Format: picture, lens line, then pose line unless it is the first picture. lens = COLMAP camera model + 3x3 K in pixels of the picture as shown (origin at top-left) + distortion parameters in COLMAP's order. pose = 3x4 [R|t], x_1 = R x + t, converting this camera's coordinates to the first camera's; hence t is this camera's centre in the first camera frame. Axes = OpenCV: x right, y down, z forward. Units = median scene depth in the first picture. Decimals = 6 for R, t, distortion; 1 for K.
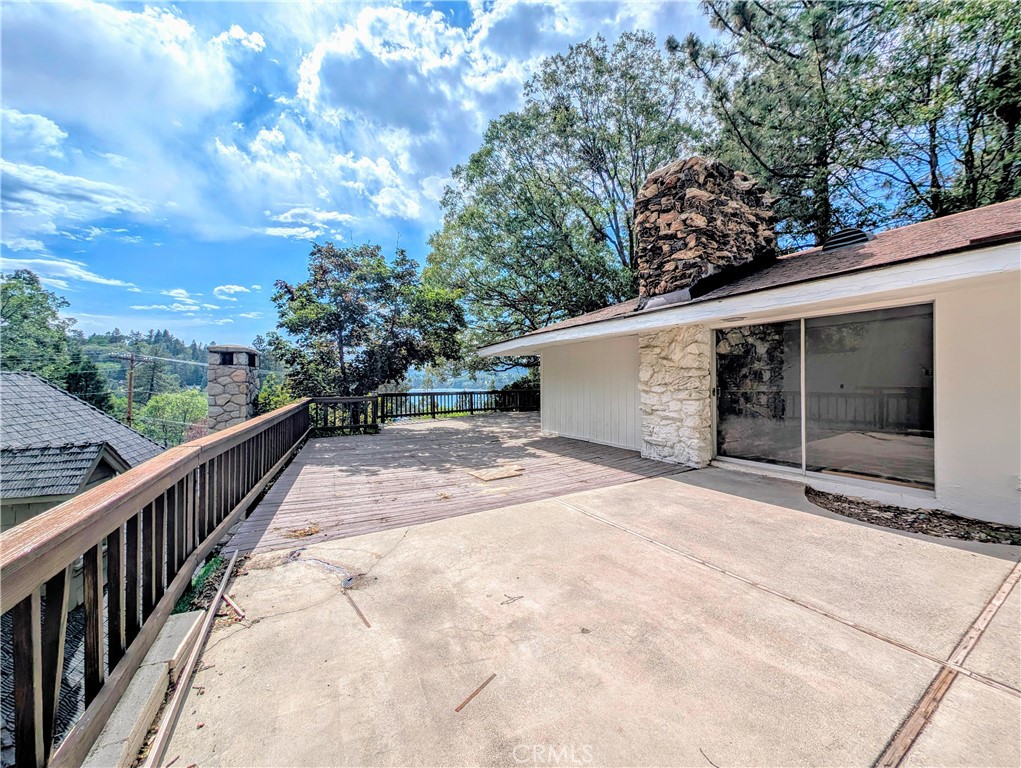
lens RADIAL K [[378.8, 0, 510.9], [0, 378.8, 375.3], [0, 0, 1]] dist [0.005121, -0.002455]
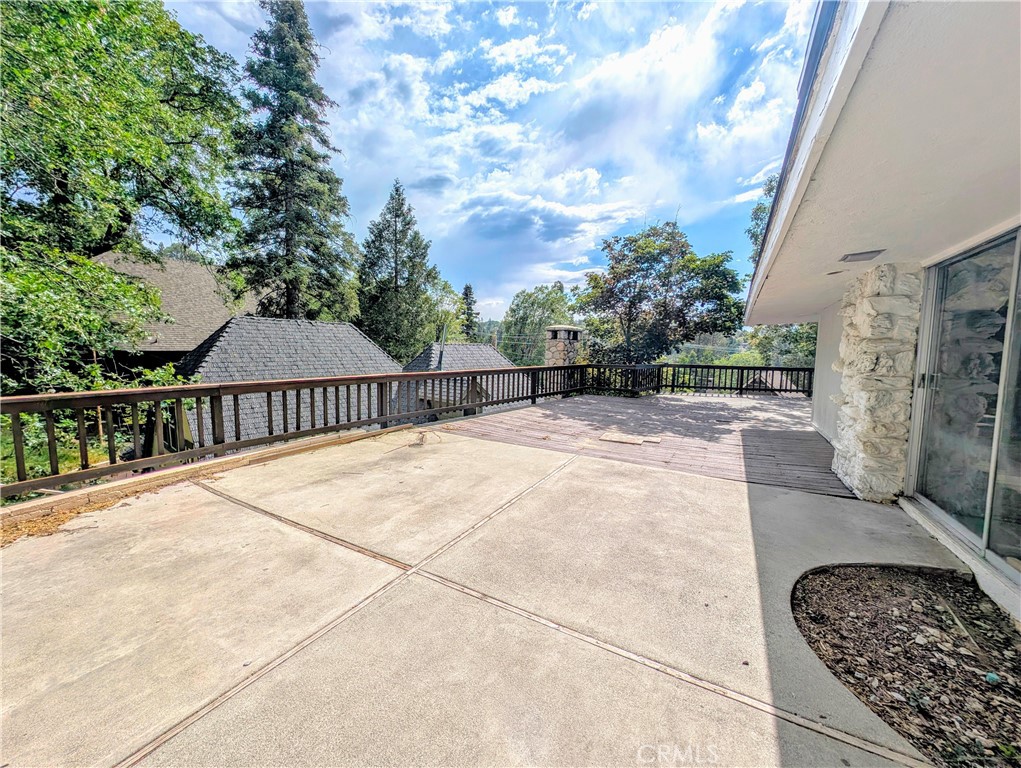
lens RADIAL K [[378.8, 0, 514.2], [0, 378.8, 381.3], [0, 0, 1]] dist [0.005121, -0.002455]
pose [[0.499703, 0.086559, -0.861861, 1.434305], [-0.009680, 0.995490, 0.094367, -0.003353], [0.866143, -0.038813, 0.498287, 0.401901]]
